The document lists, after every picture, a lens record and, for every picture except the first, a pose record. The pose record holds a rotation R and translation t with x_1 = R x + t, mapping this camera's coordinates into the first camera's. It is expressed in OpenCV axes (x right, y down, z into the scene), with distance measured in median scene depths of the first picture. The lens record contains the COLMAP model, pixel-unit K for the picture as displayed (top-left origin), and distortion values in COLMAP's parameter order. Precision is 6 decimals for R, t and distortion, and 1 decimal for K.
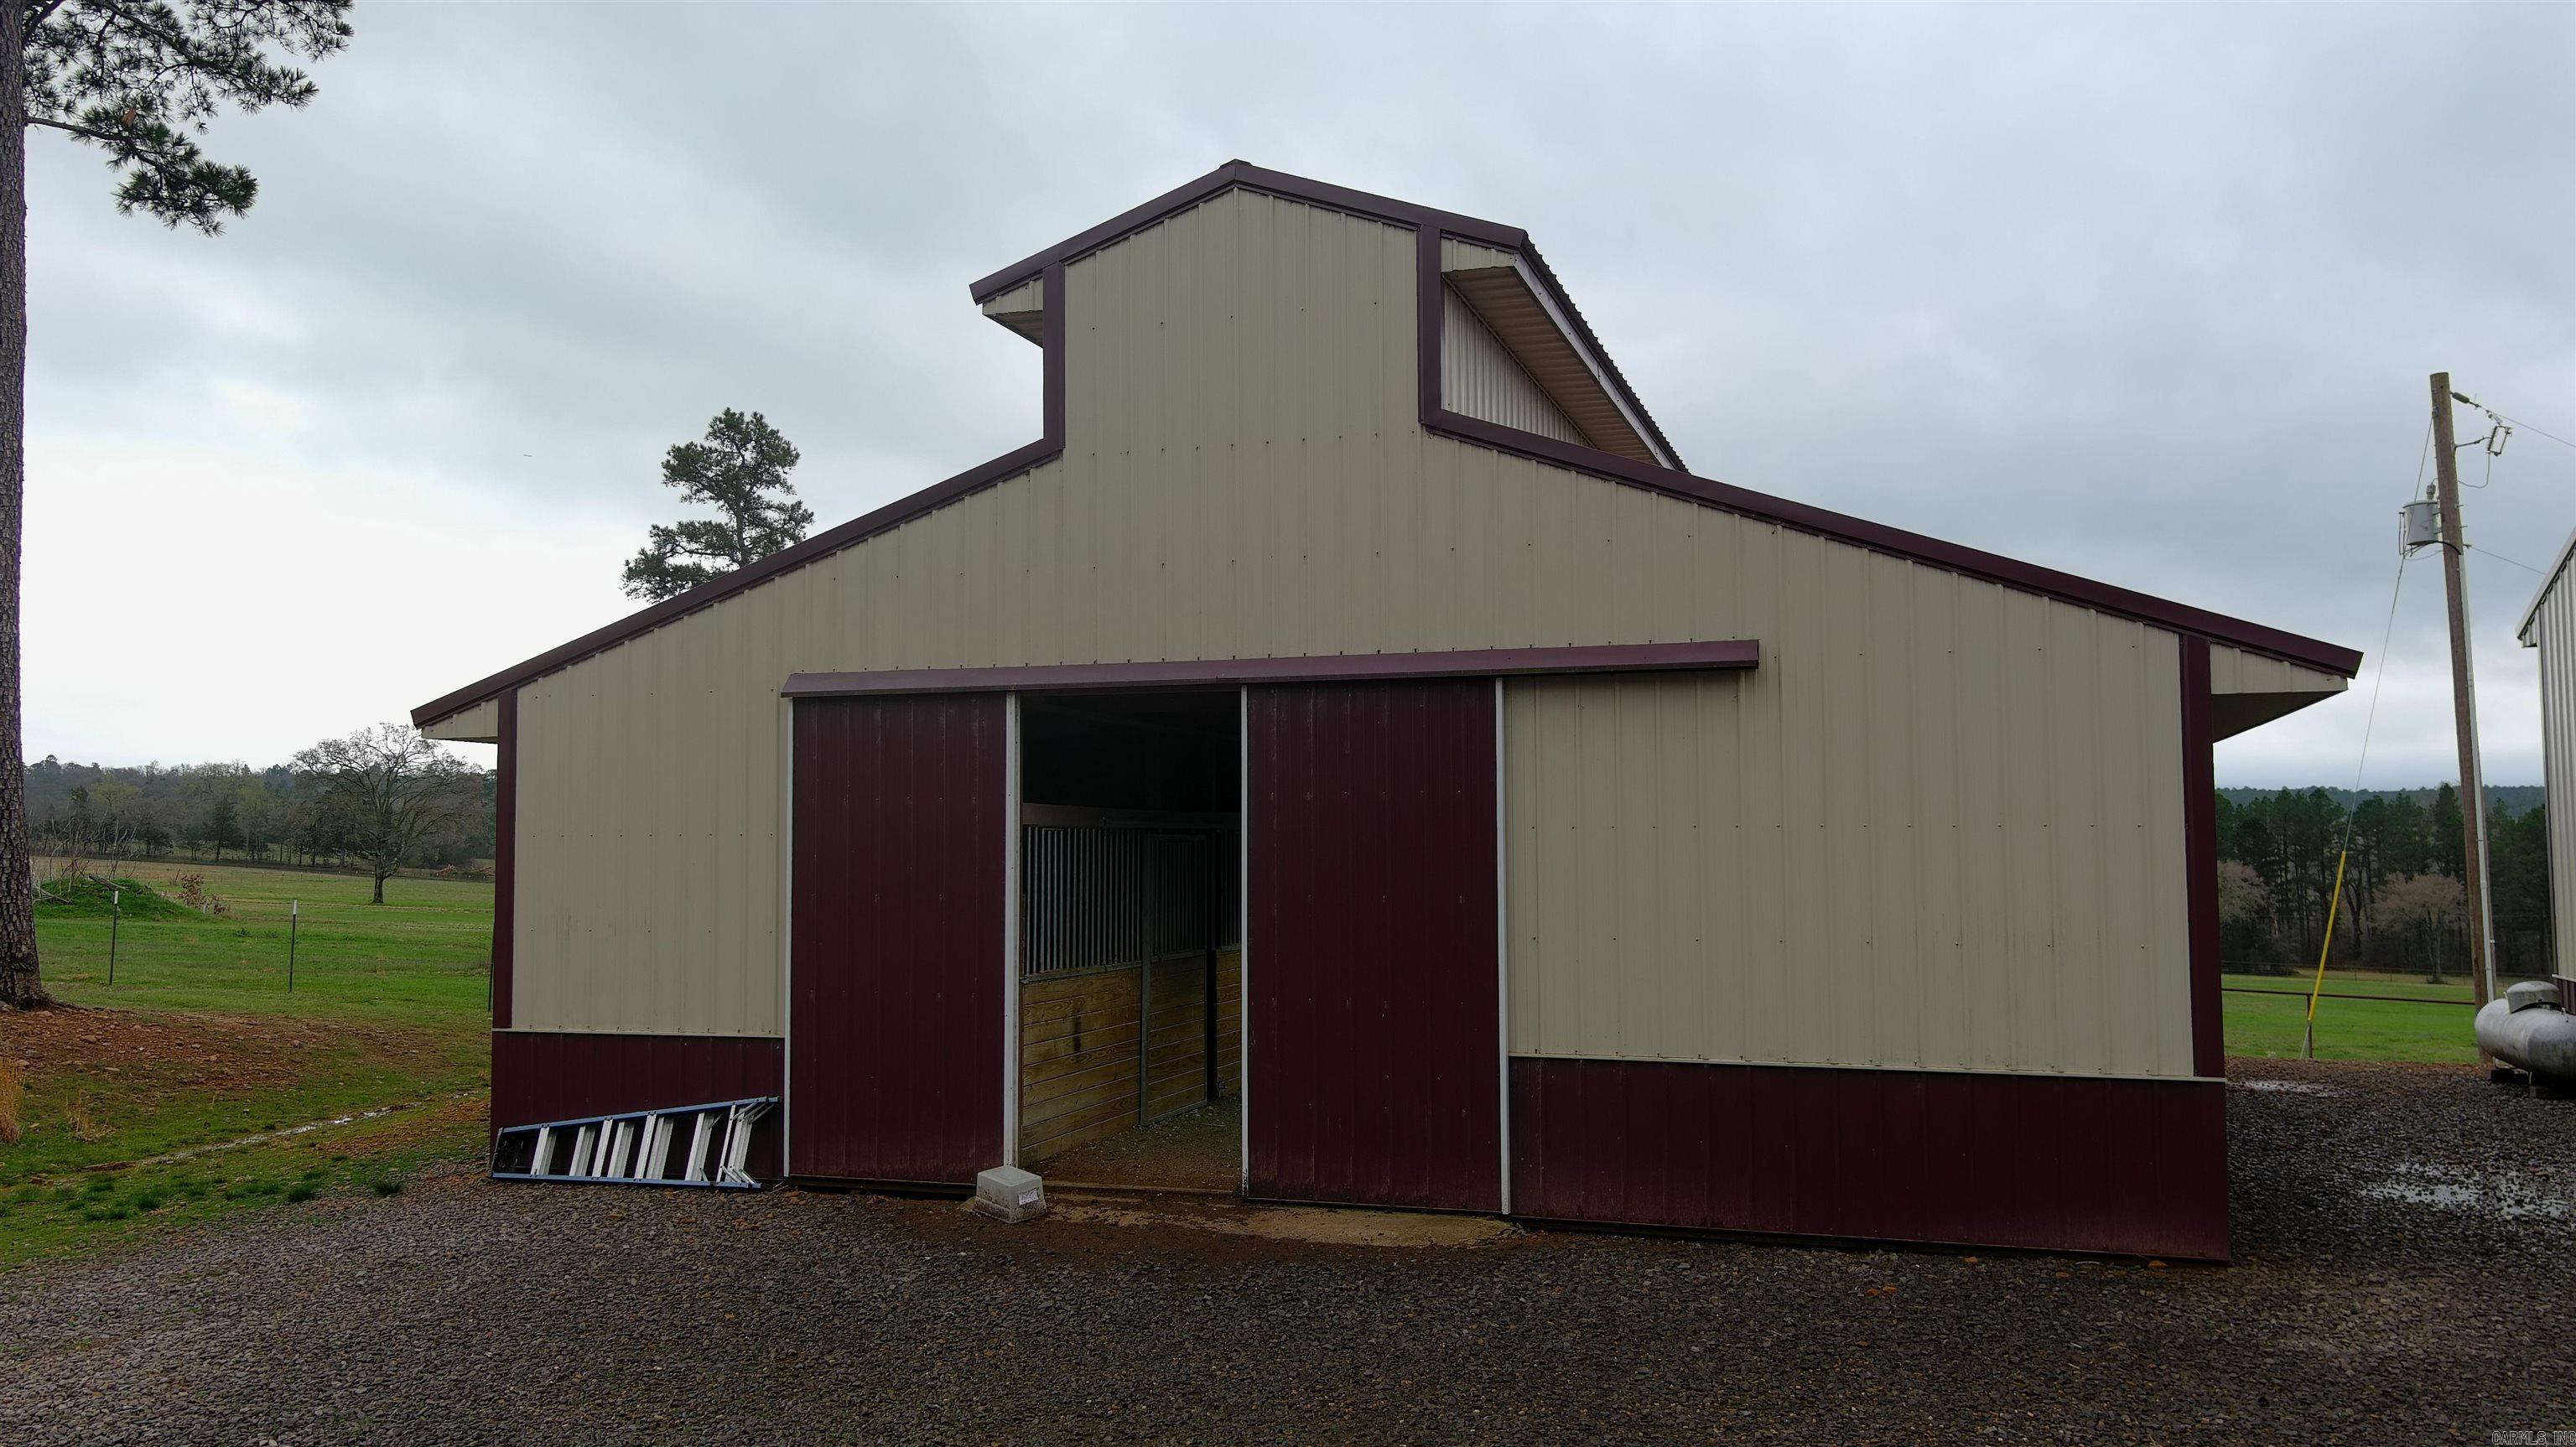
lens RADIAL K [[2028.7, 0, 1288.0], [0, 2028.7, 723.5], [0, 0, 1]] dist [0.007130, 0.011693]
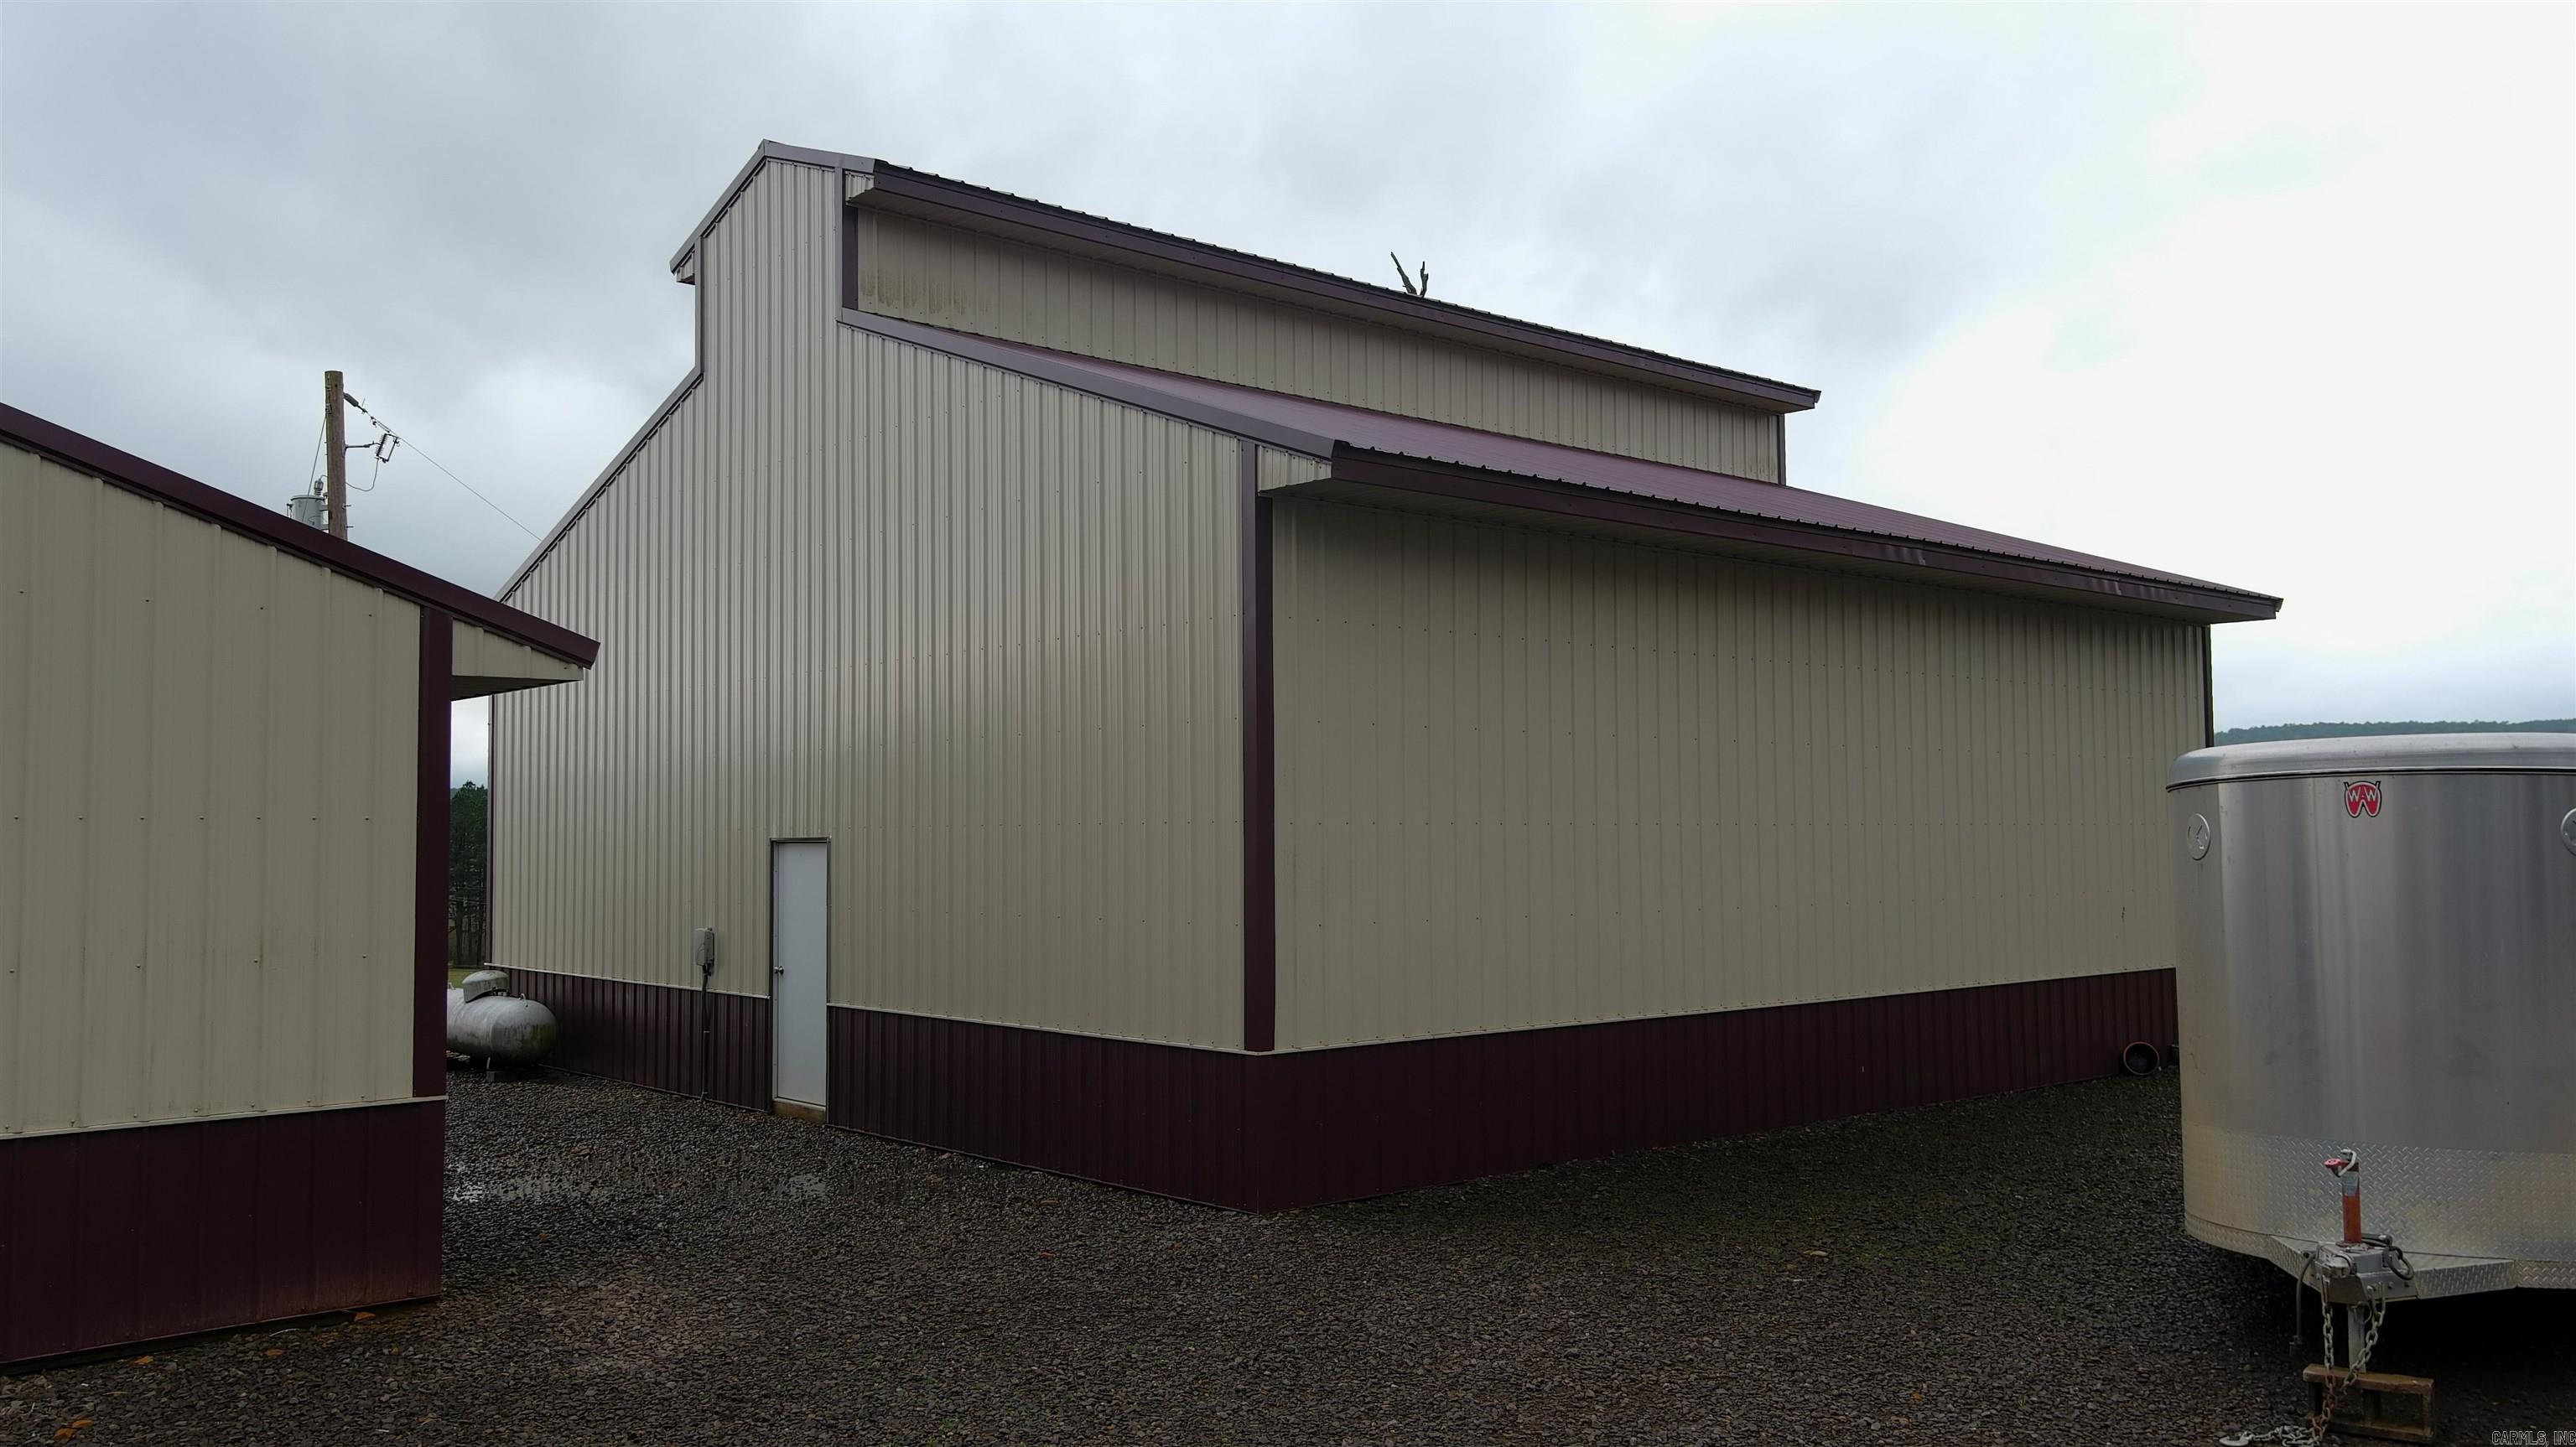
lens RADIAL K [[2028.7, 0, 1288.0], [0, 2028.7, 723.5], [0, 0, 1]] dist [0.007130, 0.011693]
pose [[0.510159, 0.045270, 0.858888, -0.108287], [-0.046875, 0.998593, -0.024790, 0.009659], [-0.858802, -0.027613, 0.511563, 0.166254]]
